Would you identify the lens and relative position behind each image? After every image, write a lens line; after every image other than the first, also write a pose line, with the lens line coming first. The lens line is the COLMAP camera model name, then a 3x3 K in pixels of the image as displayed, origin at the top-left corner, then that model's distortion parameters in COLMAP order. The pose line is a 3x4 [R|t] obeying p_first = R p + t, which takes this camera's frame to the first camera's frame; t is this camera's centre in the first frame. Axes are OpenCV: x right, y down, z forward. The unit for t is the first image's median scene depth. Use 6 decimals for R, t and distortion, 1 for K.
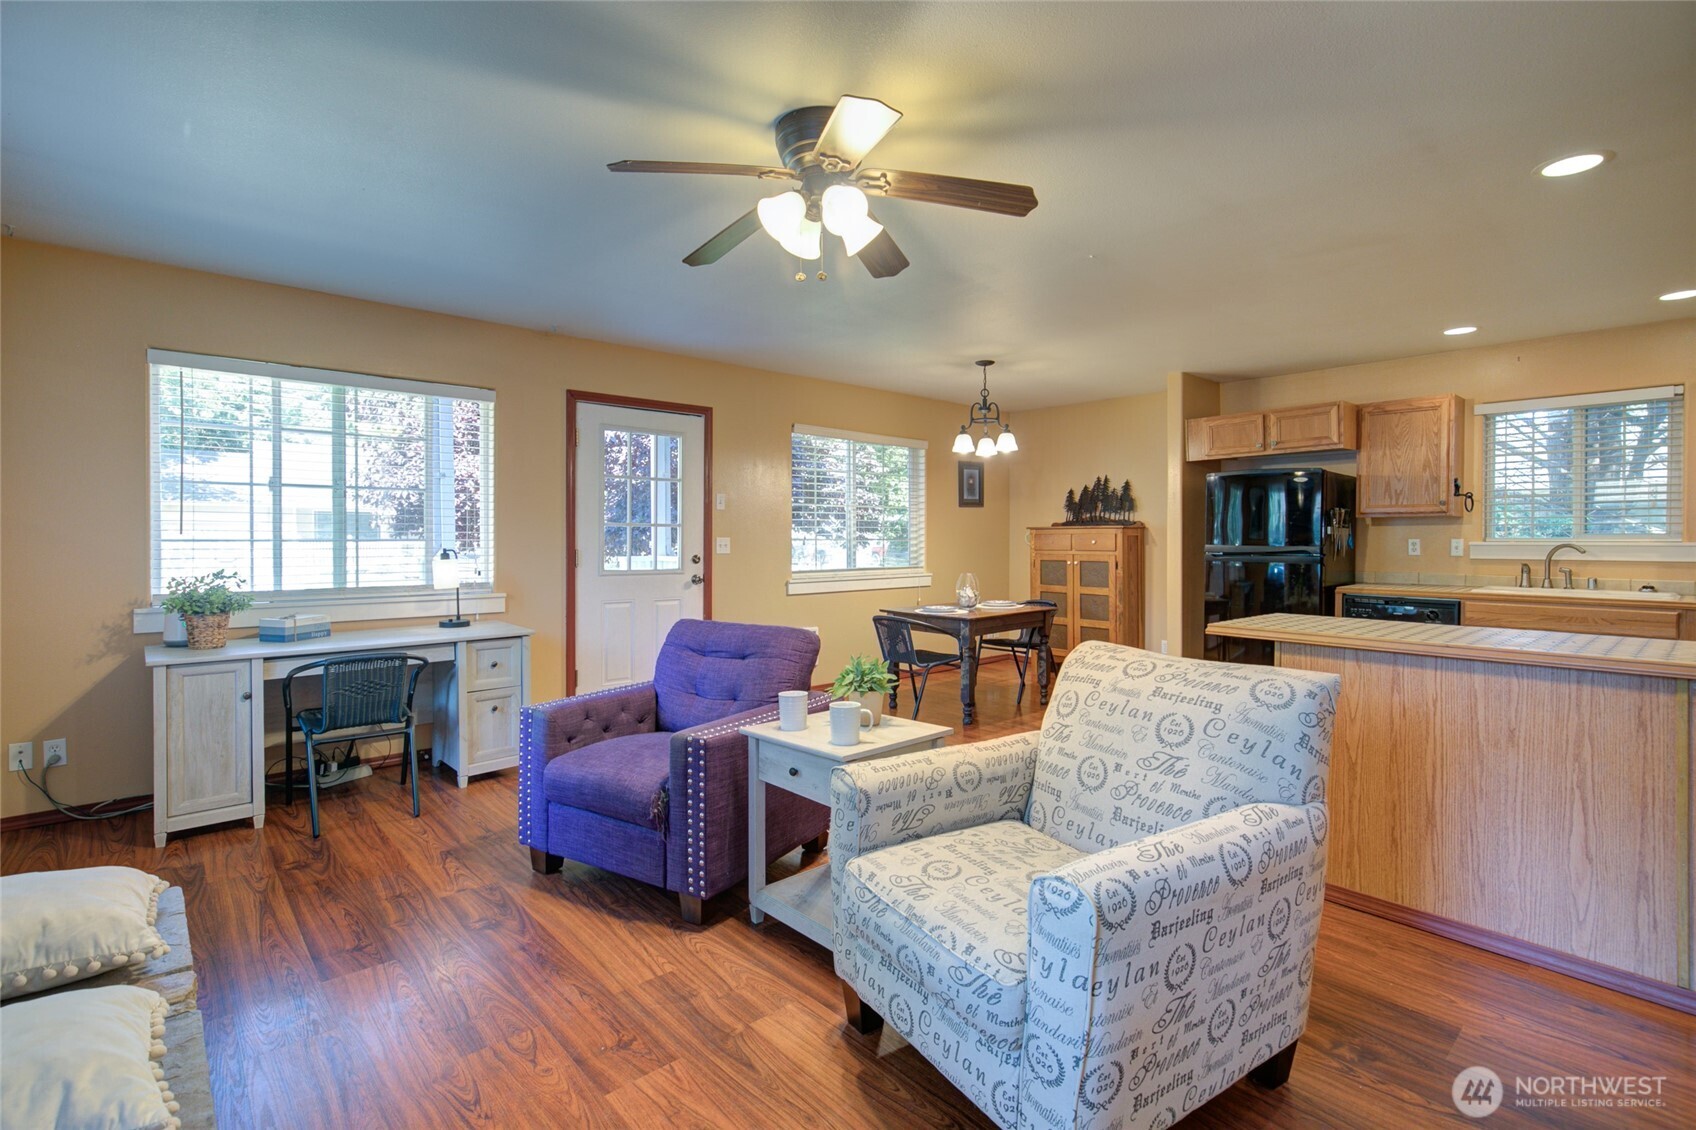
lens RADIAL K [[799.1, 0, 871.6], [0, 799.1, 532.6], [0, 0, 1]] dist [0.002145, -0.001127]
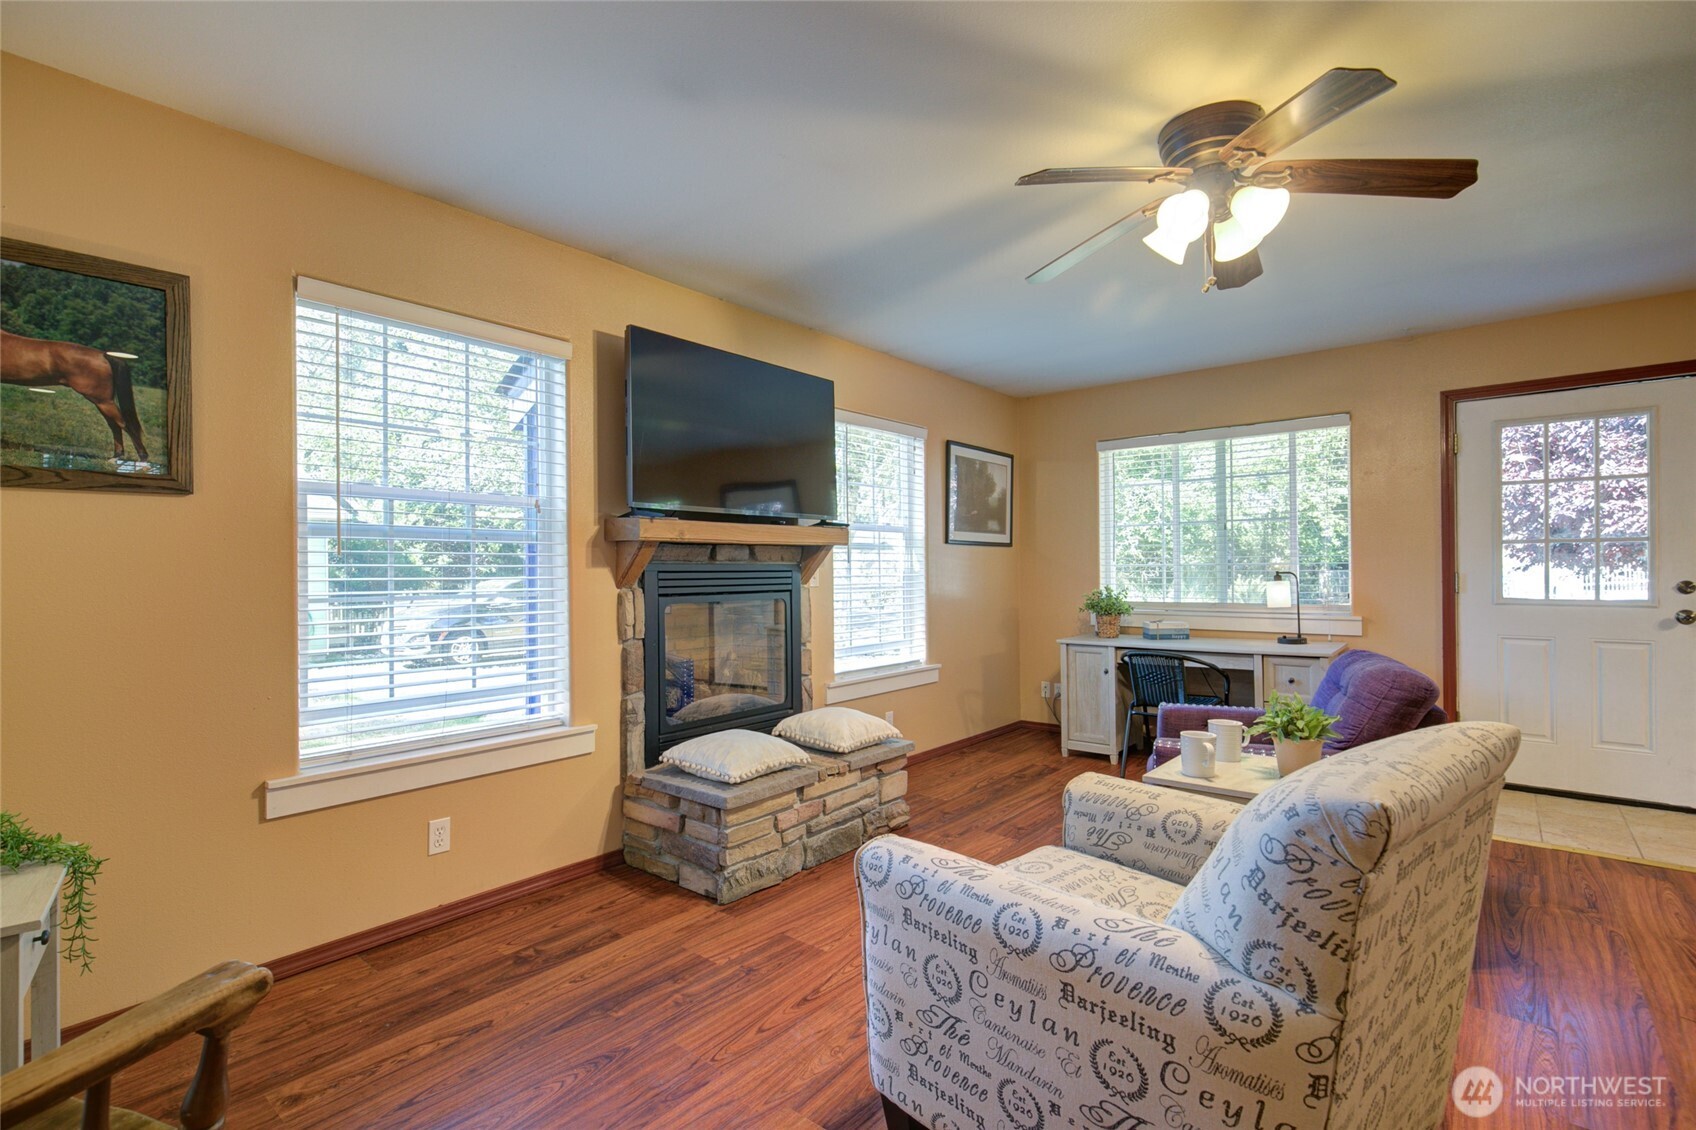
lens RADIAL K [[799.1, 0, 837.8], [0, 799.1, 567.1], [0, 0, 1]] dist [0.002145, -0.001127]
pose [[0.118036, -0.007422, -0.992982, 0.416650], [0.016035, 0.999856, -0.005568, 0.009247], [0.992880, -0.015266, 0.118138, 0.232013]]
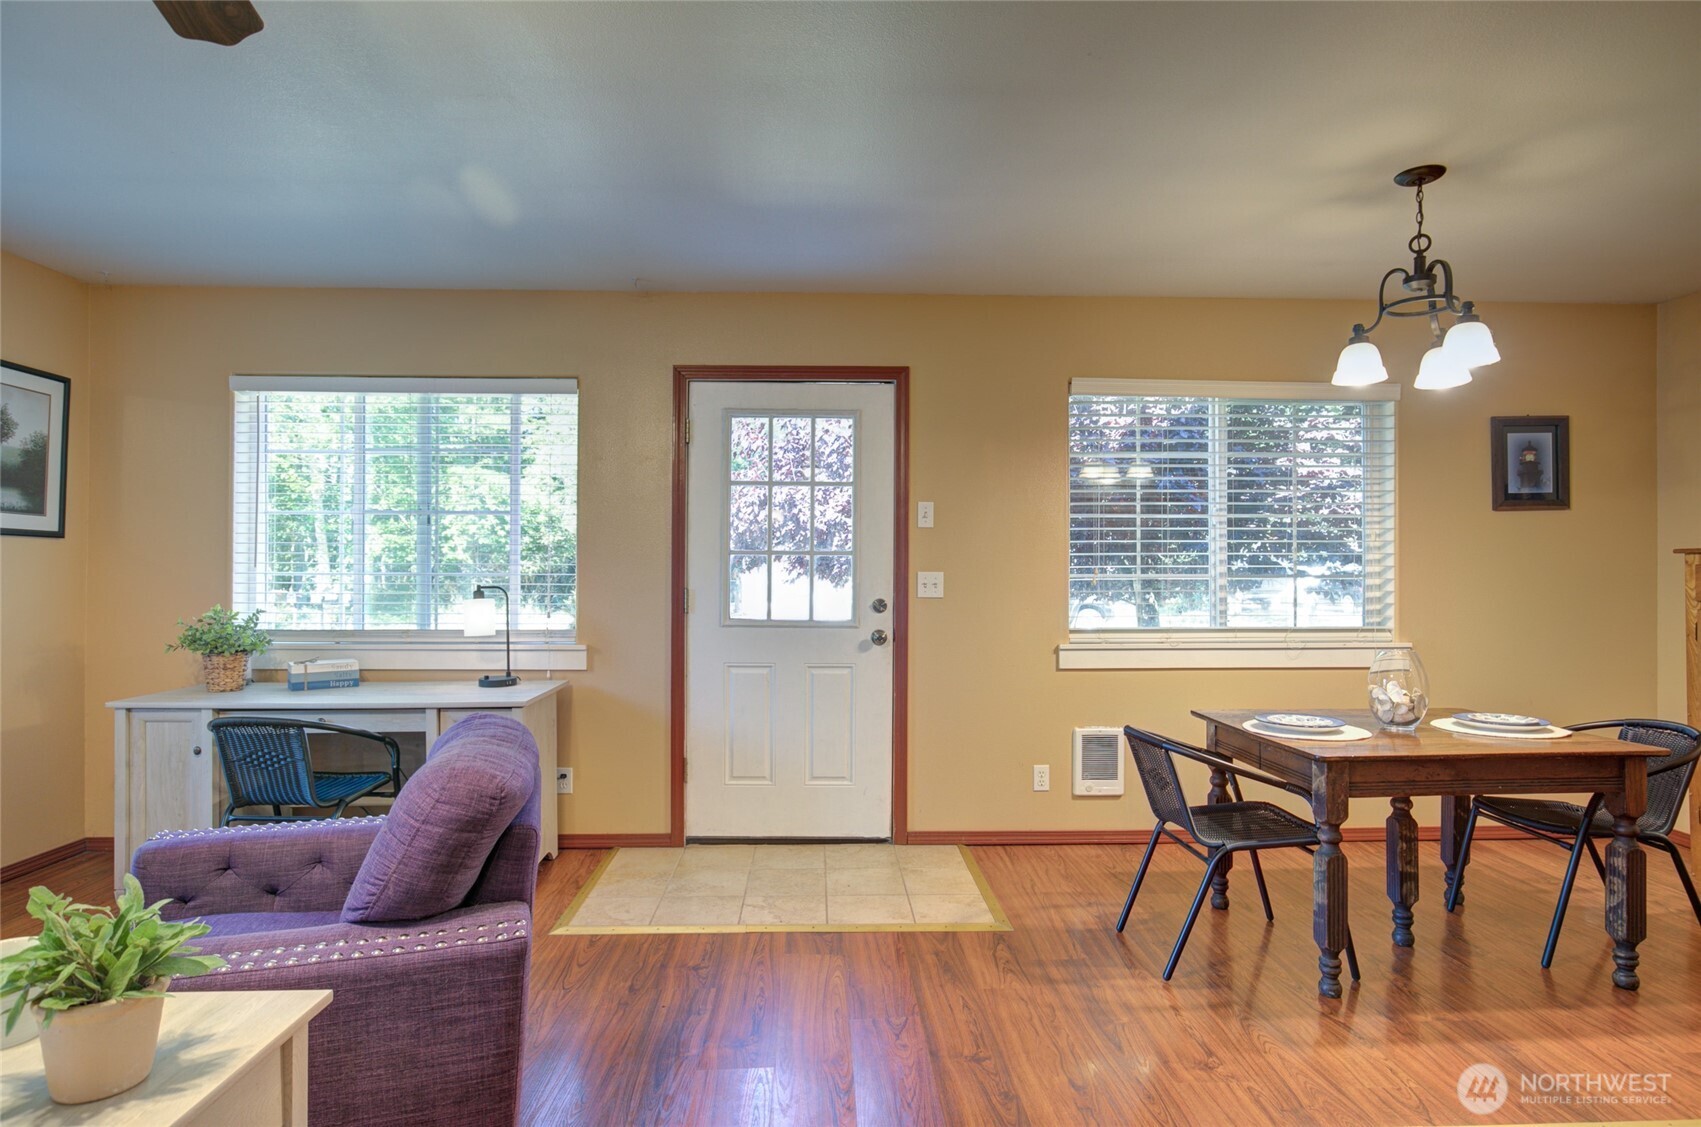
lens RADIAL K [[914.7, 0, 852.0], [0, 914.7, 565.0], [0, 0, 1]] dist [-0.005982, 0.001461]
pose [[0.750552, -0.007206, -0.660772, 0.281694], [0.002509, 0.999964, -0.008055, 0.007431], [0.660806, 0.004388, 0.750544, 0.490171]]
